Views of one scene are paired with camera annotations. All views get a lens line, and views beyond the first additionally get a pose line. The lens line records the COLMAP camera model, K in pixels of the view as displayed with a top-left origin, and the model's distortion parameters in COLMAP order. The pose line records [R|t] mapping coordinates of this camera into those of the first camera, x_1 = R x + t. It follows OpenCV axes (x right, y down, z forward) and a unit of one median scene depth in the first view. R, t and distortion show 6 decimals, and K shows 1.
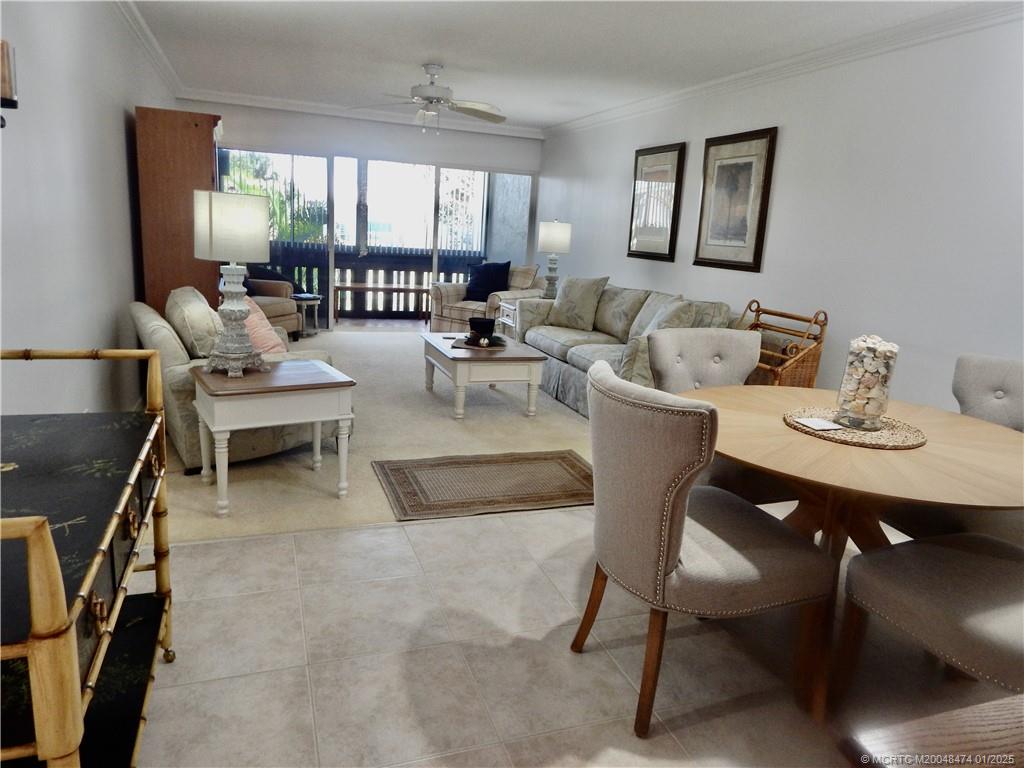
lens RADIAL K [[678.4, 0, 513.4], [0, 678.4, 379.6], [0, 0, 1]] dist [0.007511, -0.013892]
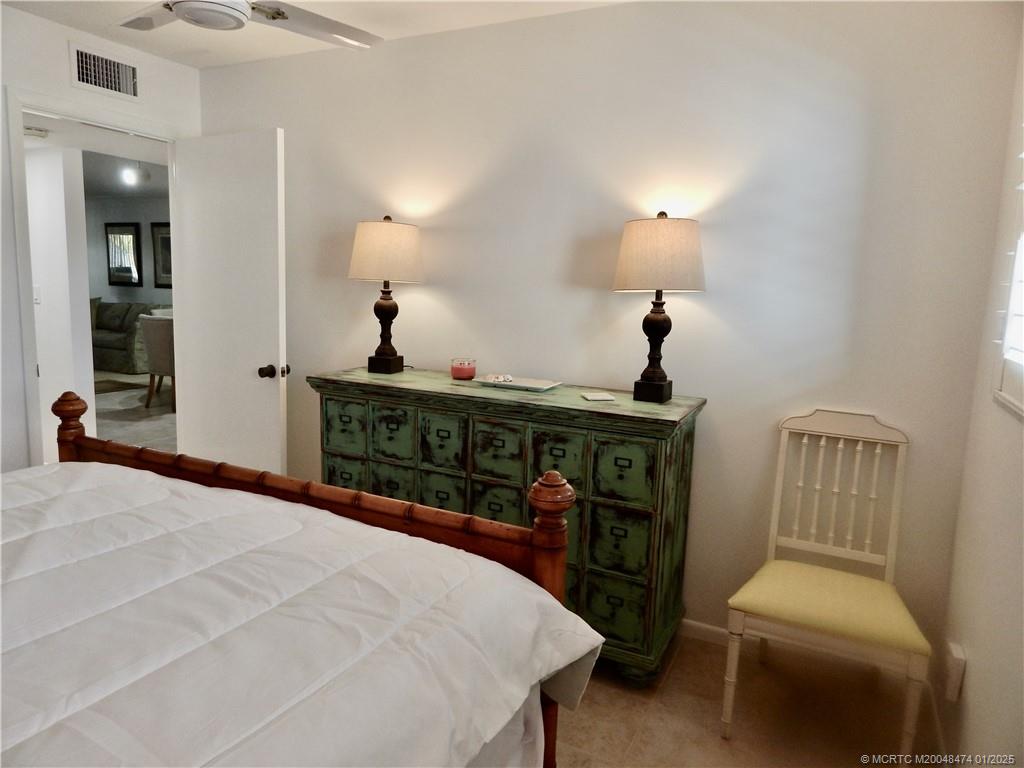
lens RADIAL K [[678.4, 0, 513.4], [0, 678.4, 379.6], [0, 0, 1]] dist [0.007511, -0.013892]
pose [[0.741374, -0.136981, 0.656963, -0.288930], [0.155178, 0.987407, 0.030765, 0.191707], [-0.652905, 0.079138, 0.753295, -1.119413]]
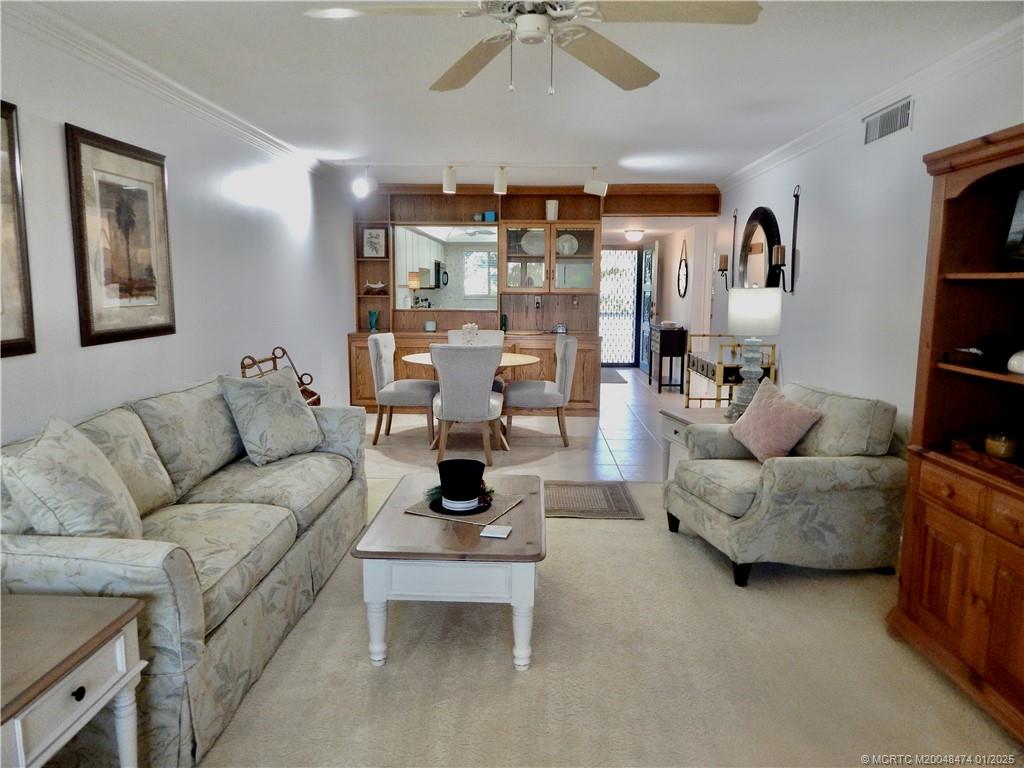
lens RADIAL K [[739.1, 0, 512.0], [0, 739.1, 384.0], [0, 0, 1]] dist [0.009575, 0.001741]
pose [[-0.925106, -0.127705, 0.357588, -0.299474], [0.008818, 0.934266, 0.356467, -0.372964], [-0.379605, 0.332923, -0.863170, 1.473293]]
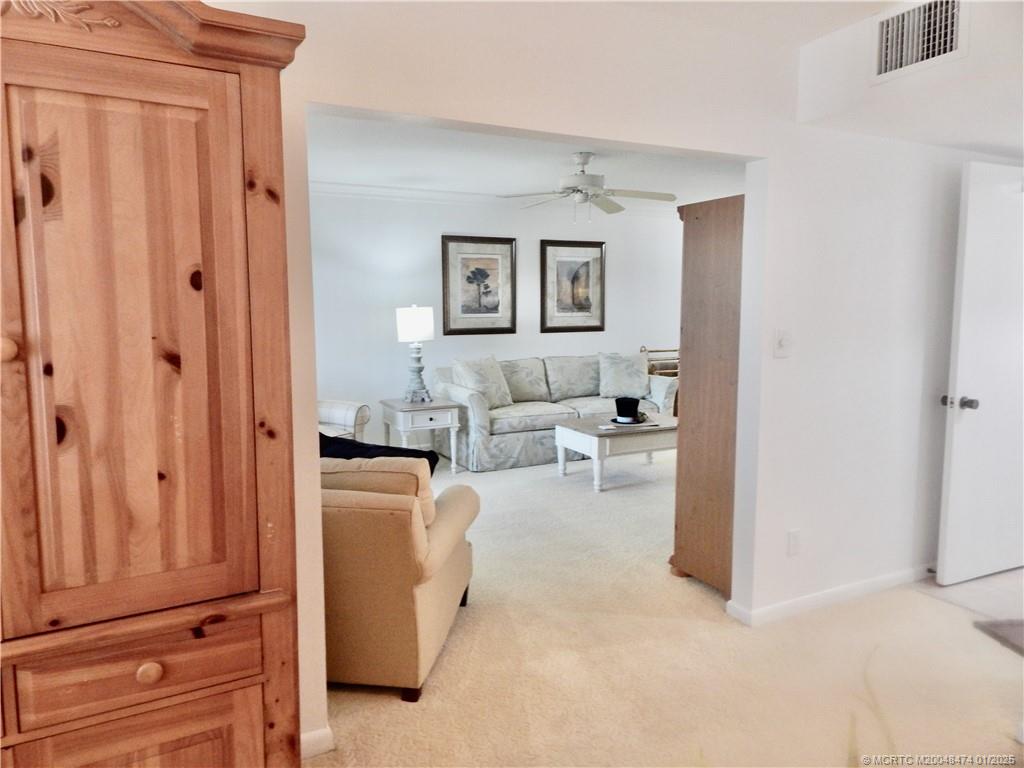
lens RADIAL K [[681.3, 0, 513.1], [0, 681.3, 379.3], [0, 0, 1]] dist [0.008485, -0.007254]
pose [[-0.103895, -0.180525, 0.978068, -1.080387], [0.210286, 0.957171, 0.199006, -0.373673], [-0.972104, 0.226350, -0.061484, 1.210800]]
